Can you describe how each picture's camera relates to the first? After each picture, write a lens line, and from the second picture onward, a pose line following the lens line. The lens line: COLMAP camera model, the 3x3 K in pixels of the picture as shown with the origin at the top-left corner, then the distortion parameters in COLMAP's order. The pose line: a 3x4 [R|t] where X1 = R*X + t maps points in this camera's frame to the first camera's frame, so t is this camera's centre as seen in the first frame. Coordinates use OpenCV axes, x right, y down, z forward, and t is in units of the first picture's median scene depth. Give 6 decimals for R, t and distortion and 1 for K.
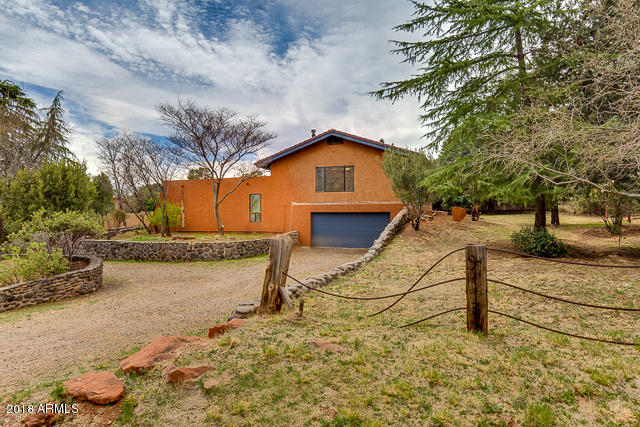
lens RADIAL K [[419.7, 0, 319.0], [0, 419.7, 214.4], [0, 0, 1]] dist [0.009984, -0.000292]
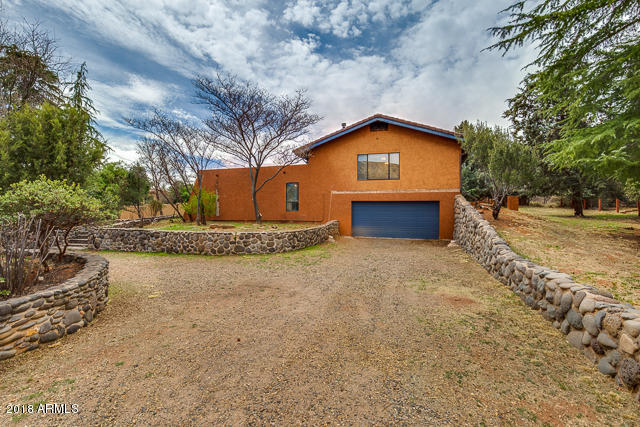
lens RADIAL K [[300.0, 0, 322.9], [0, 300.0, 217.2], [0, 0, 1]] dist [-0.028785, 0.000693]
pose [[0.998607, 0.005475, 0.052483, -0.125871], [-0.006725, 0.999697, 0.023658, 0.016885], [-0.052337, -0.023978, 0.998342, 0.312415]]
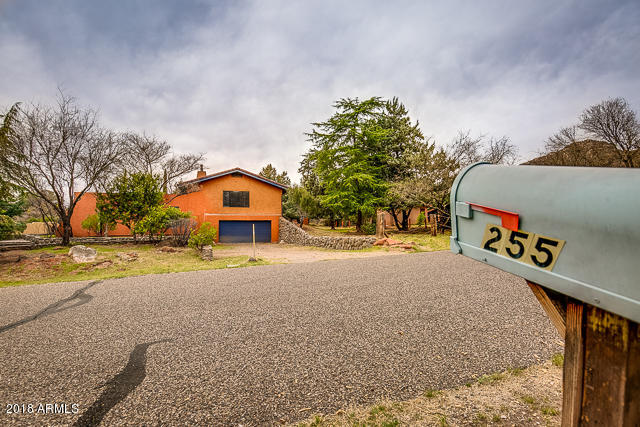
lens RADIAL K [[363.0, 0, 322.8], [0, 363.0, 214.7], [0, 0, 1]] dist [-0.026139, 0.003550]
pose [[0.734678, 0.033592, 0.677584, -0.633492], [-0.000035, 0.998775, -0.049477, 0.039480], [-0.678416, 0.036326, 0.733779, -0.198688]]
